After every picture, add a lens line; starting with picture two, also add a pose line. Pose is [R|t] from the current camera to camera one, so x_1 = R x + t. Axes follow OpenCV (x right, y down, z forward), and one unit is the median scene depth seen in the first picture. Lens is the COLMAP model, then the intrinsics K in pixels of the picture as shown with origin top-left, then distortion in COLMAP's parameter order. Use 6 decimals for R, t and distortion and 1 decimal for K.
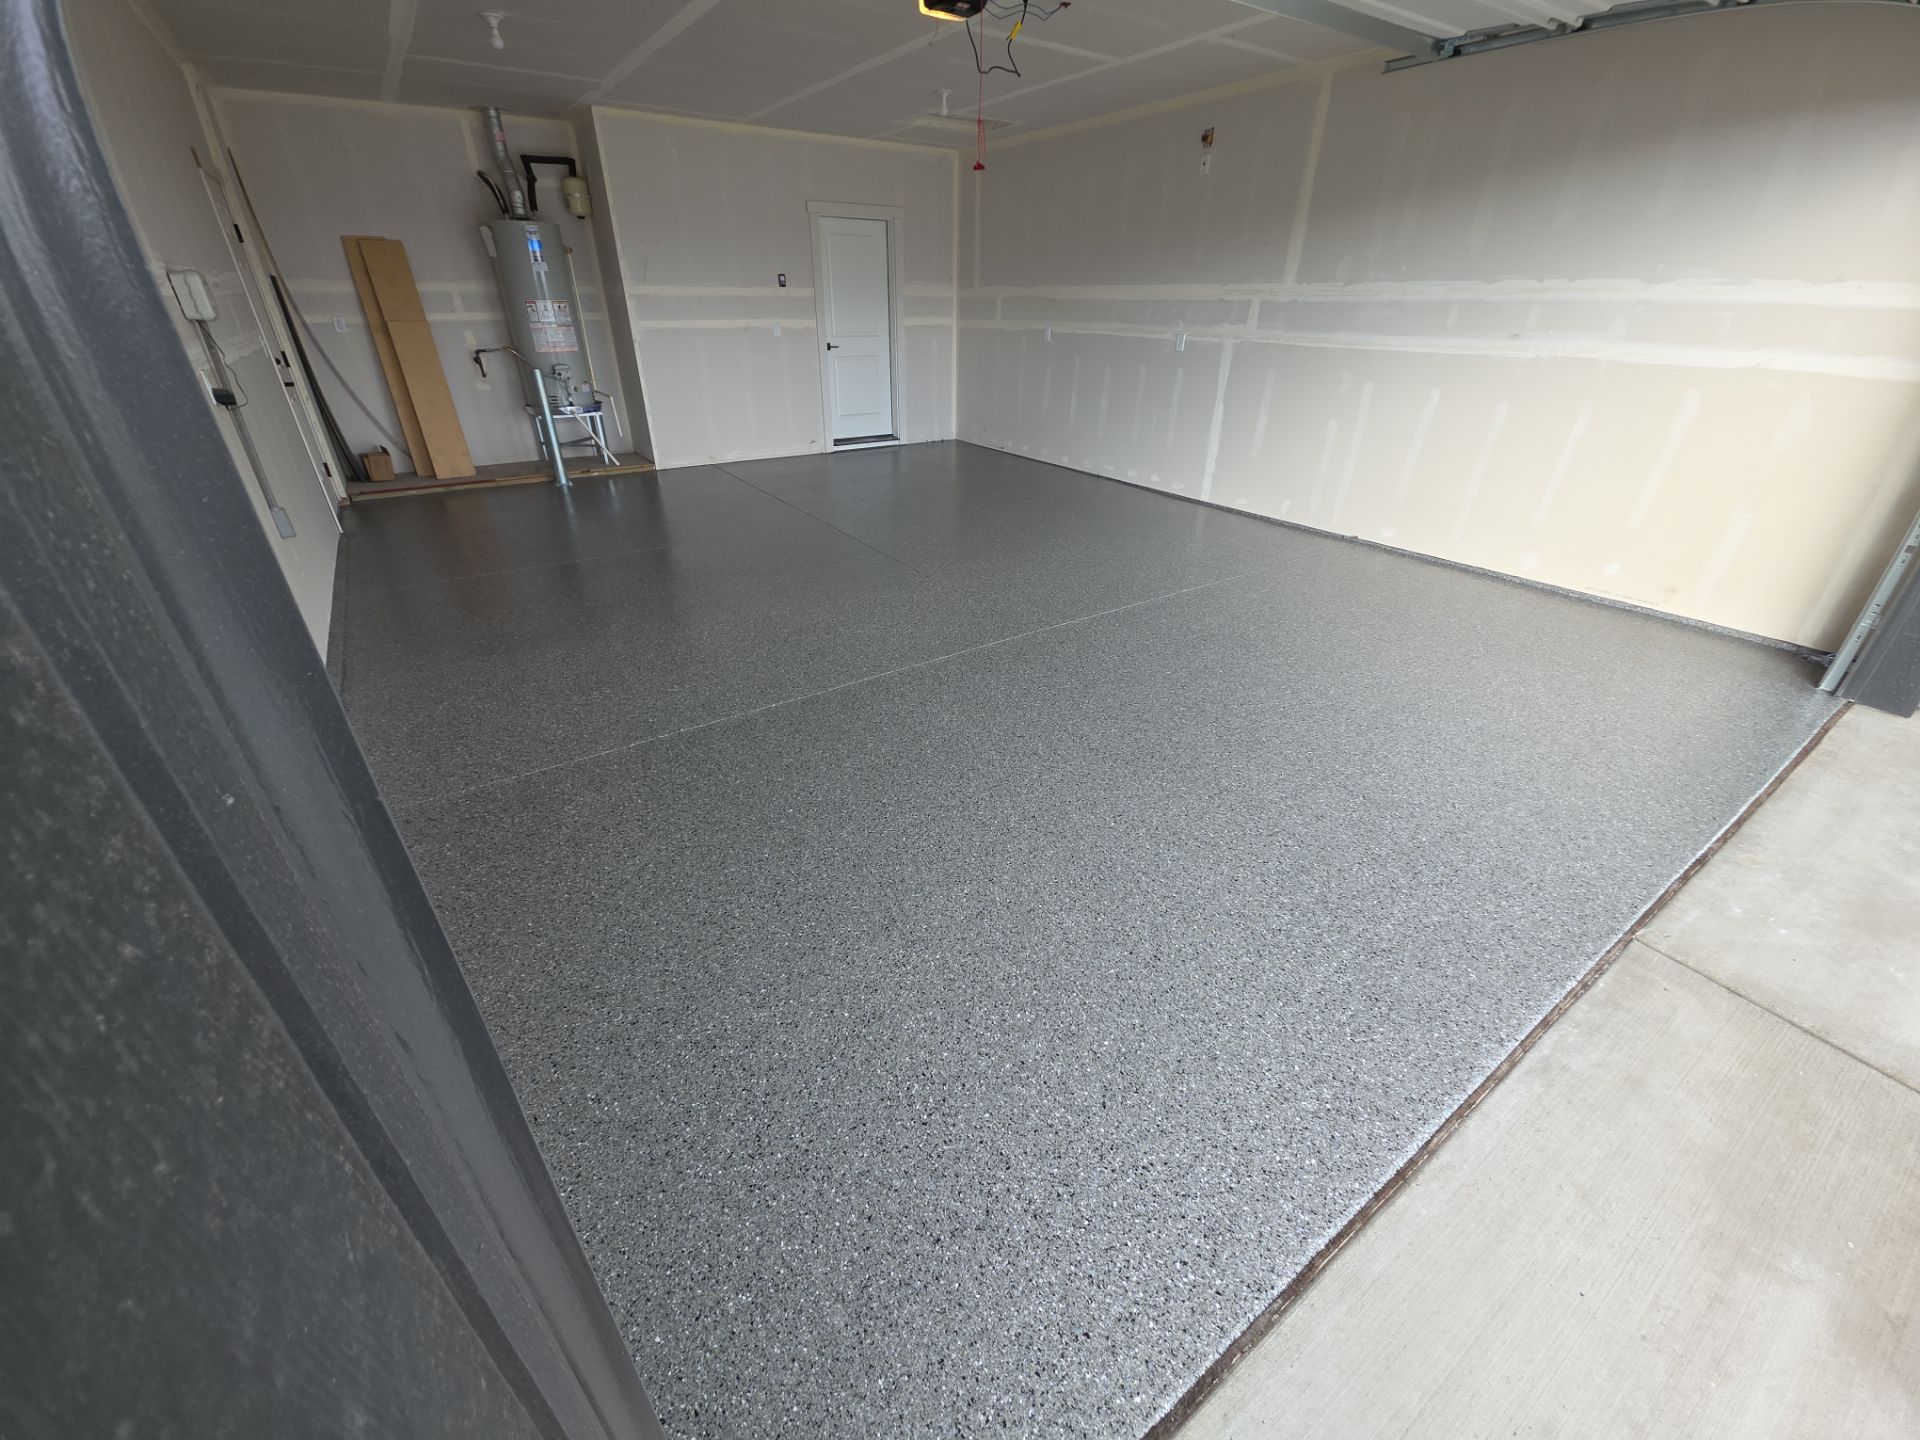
lens RADIAL K [[758.3, 0, 956.2], [0, 758.3, 716.0], [0, 0, 1]] dist [0.009731, -0.006219]
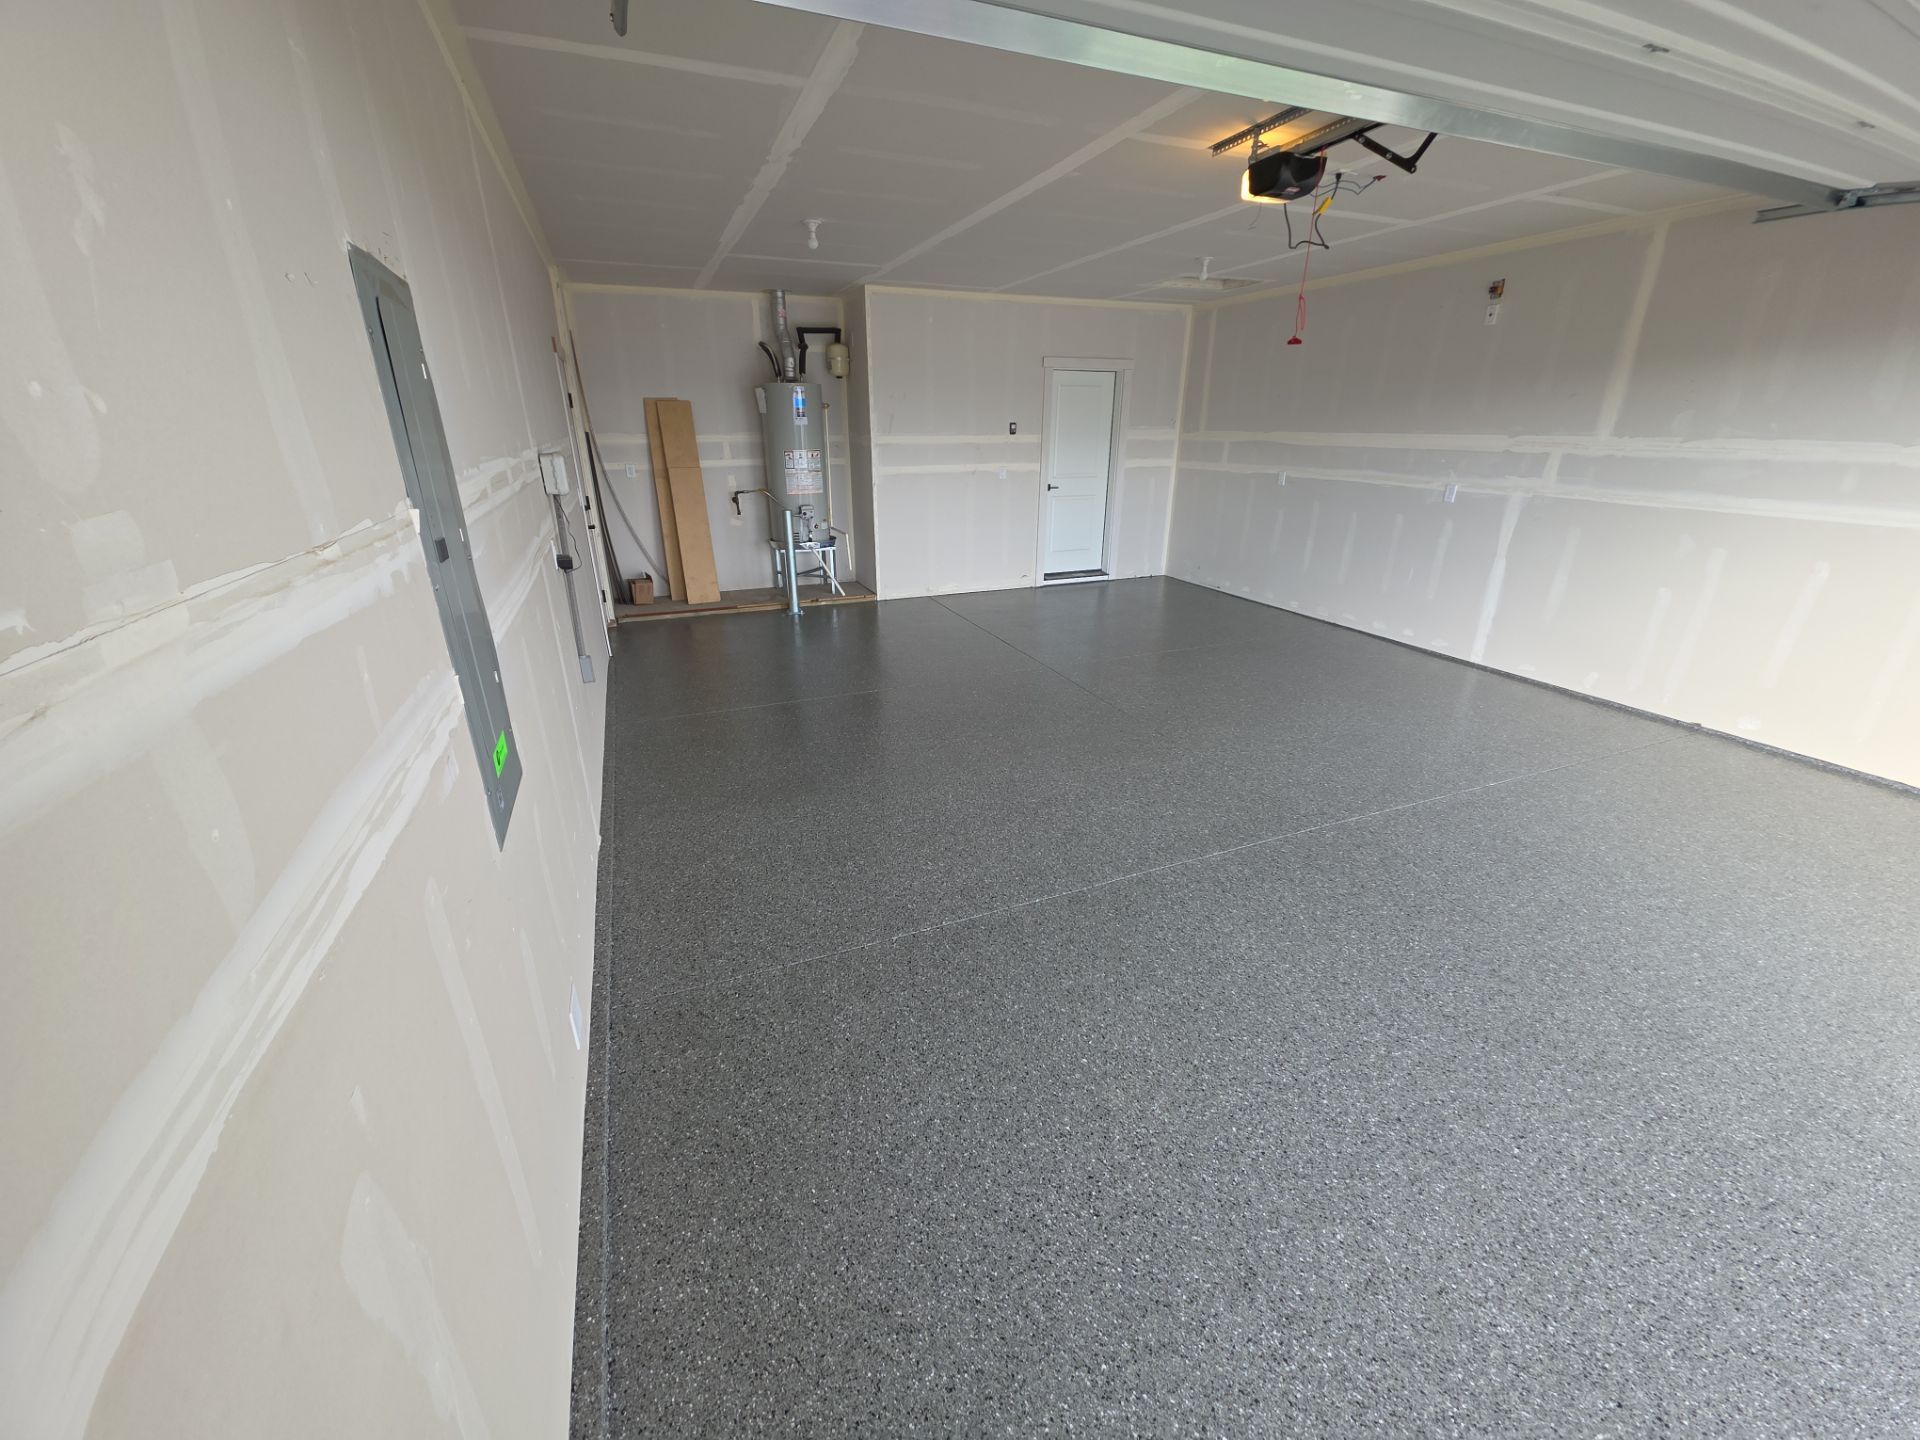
lens RADIAL K [[758.3, 0, 954.4], [0, 758.3, 715.7], [0, 0, 1]] dist [0.009731, -0.006219]
pose [[0.978365, 0.067601, -0.195529, -0.104630], [-0.093139, 0.987837, -0.124510, -0.065581], [0.184734, 0.140027, 0.972762, 0.042006]]
